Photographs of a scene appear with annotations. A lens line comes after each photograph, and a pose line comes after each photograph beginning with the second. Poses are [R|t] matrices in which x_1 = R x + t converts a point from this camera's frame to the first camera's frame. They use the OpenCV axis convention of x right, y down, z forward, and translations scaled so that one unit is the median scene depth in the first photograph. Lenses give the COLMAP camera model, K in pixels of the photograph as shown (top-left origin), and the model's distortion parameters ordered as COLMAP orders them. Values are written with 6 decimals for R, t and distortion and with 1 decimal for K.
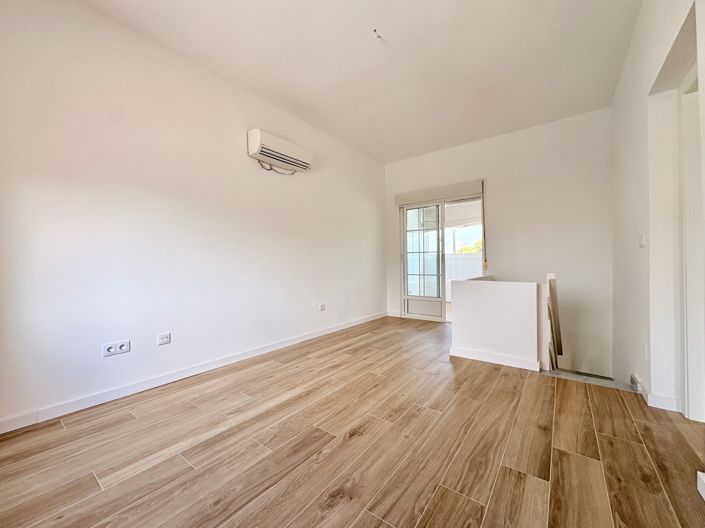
lens RADIAL K [[280.6, 0, 351.9], [0, 280.6, 264.6], [0, 0, 1]] dist [0.001235, -0.000066]
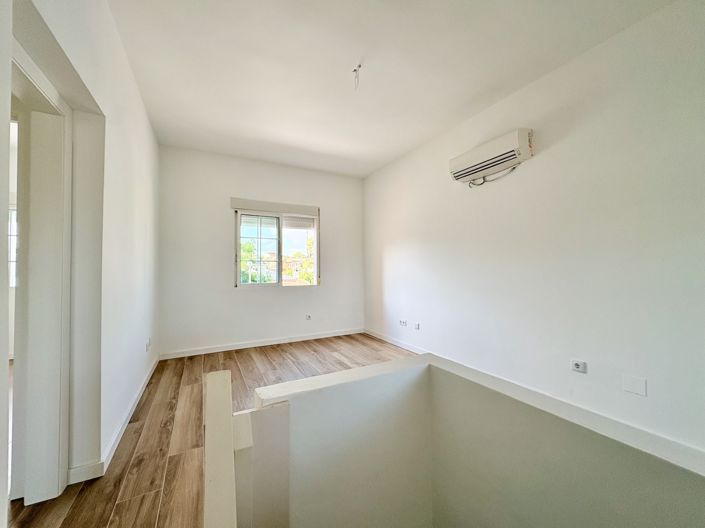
lens RADIAL K [[280.6, 0, 353.1], [0, 280.6, 265.2], [0, 0, 1]] dist [0.001235, -0.000066]
pose [[-0.418352, 0.006665, -0.908260, 1.390718], [0.011984, 0.999927, 0.001818, -0.141800], [0.908206, -0.010124, -0.418401, 1.898944]]
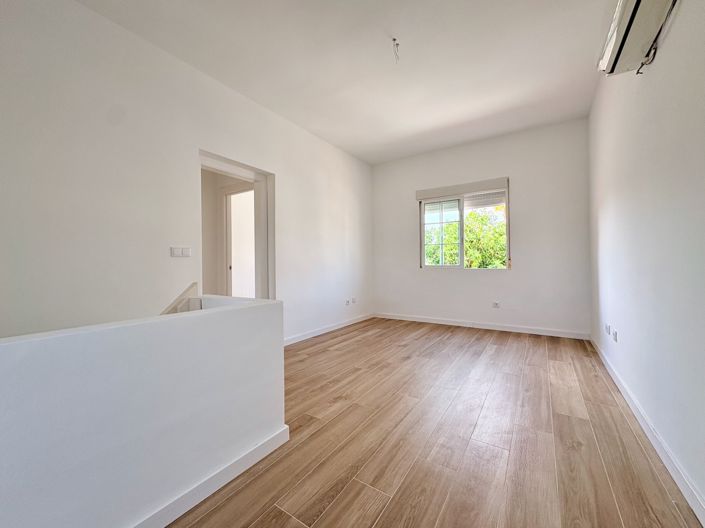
lens RADIAL K [[280.6, 0, 353.0], [0, 280.6, 264.4], [0, 0, 1]] dist [0.001235, -0.000066]
pose [[-0.997946, 0.024944, -0.058998, 0.442098], [0.024795, 0.999687, 0.003252, -0.021154], [0.059061, 0.001783, -0.998253, 2.724753]]
